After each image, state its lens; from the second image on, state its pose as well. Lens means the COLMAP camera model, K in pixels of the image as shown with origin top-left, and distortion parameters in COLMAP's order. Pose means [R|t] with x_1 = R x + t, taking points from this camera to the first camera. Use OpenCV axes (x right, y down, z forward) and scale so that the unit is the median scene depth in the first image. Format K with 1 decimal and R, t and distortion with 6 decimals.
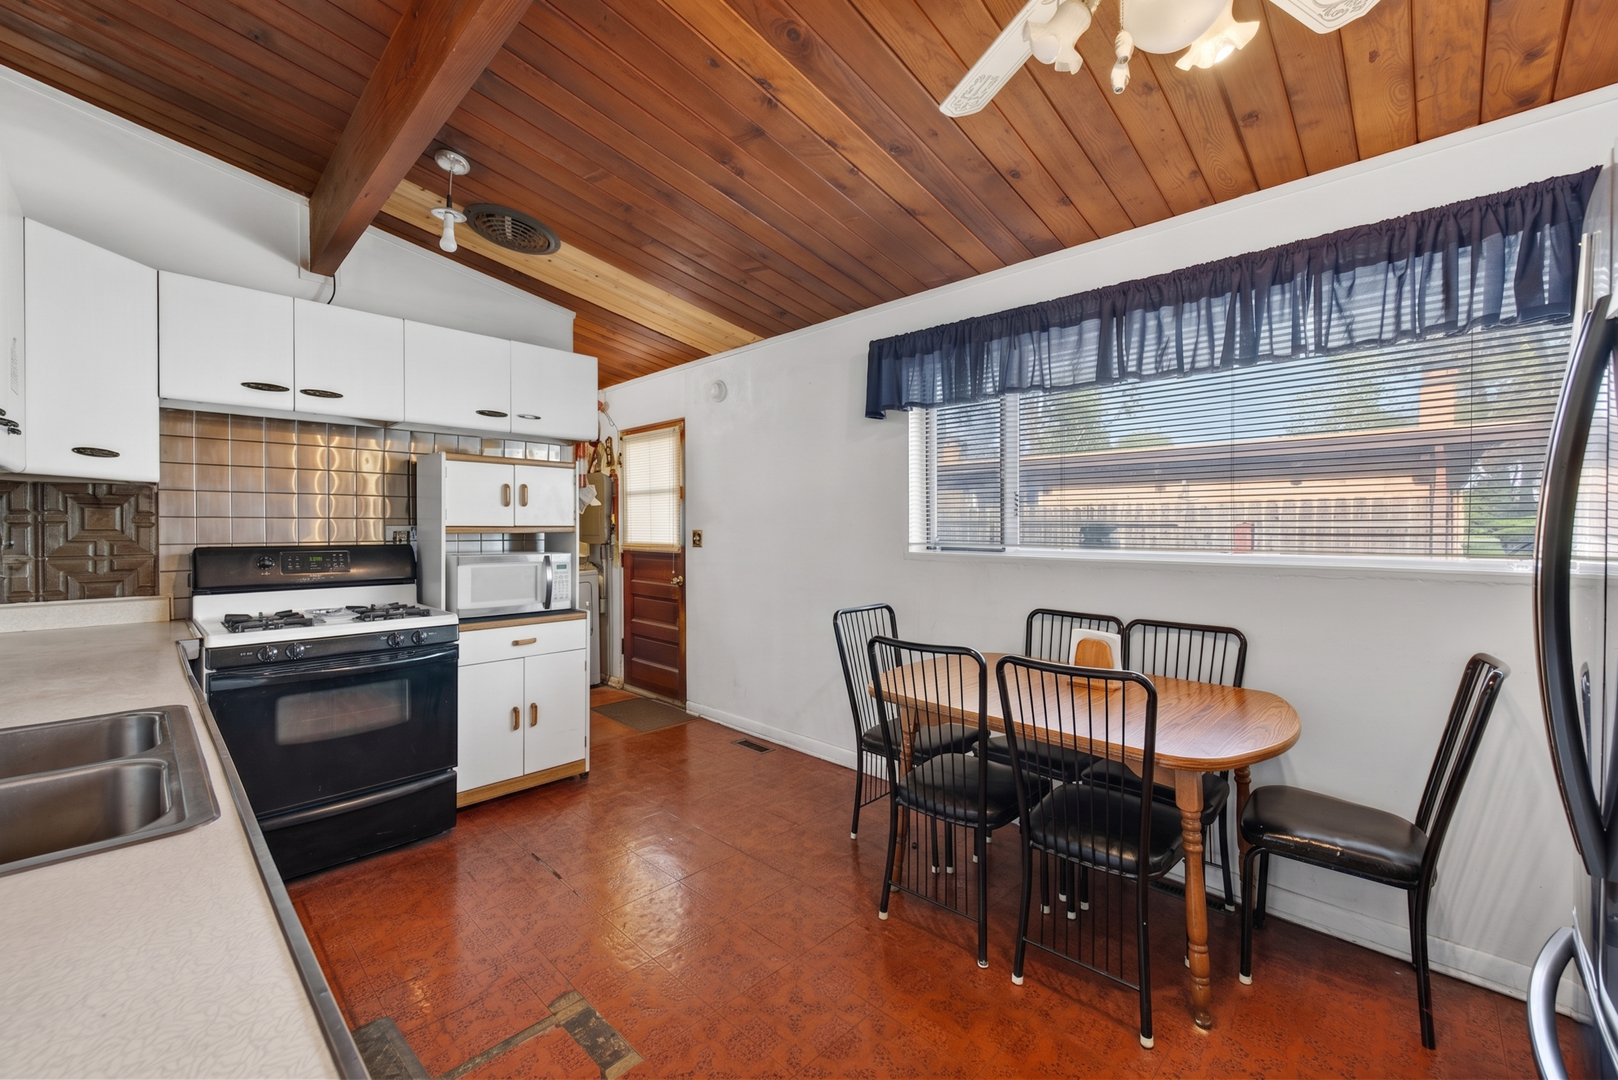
lens RADIAL K [[645.5, 0, 804.7], [0, 645.5, 536.7], [0, 0, 1]] dist [0.000687, -0.000025]
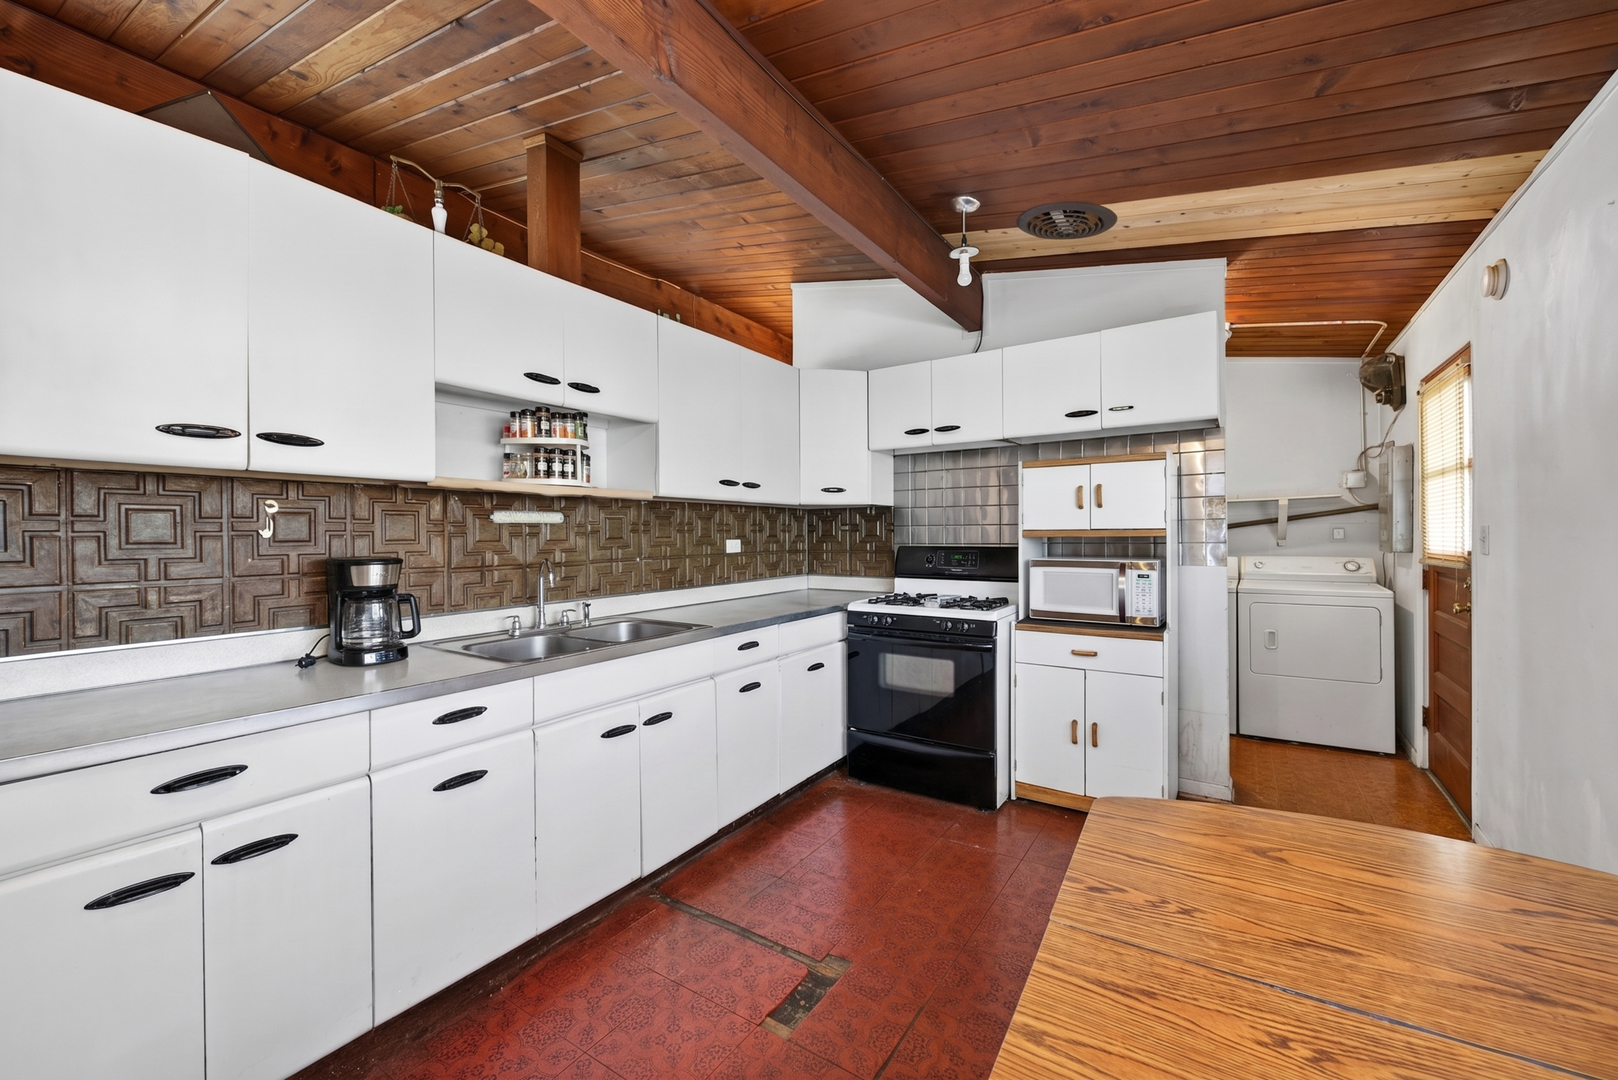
lens RADIAL K [[645.5, 0, 804.7], [0, 645.5, 536.7], [0, 0, 1]] dist [0.000687, -0.000025]
pose [[0.186142, 0.002289, -0.982520, 0.418022], [-0.005262, 0.999985, 0.001333, -0.005123], [0.982509, 0.004921, 0.186151, 0.438850]]
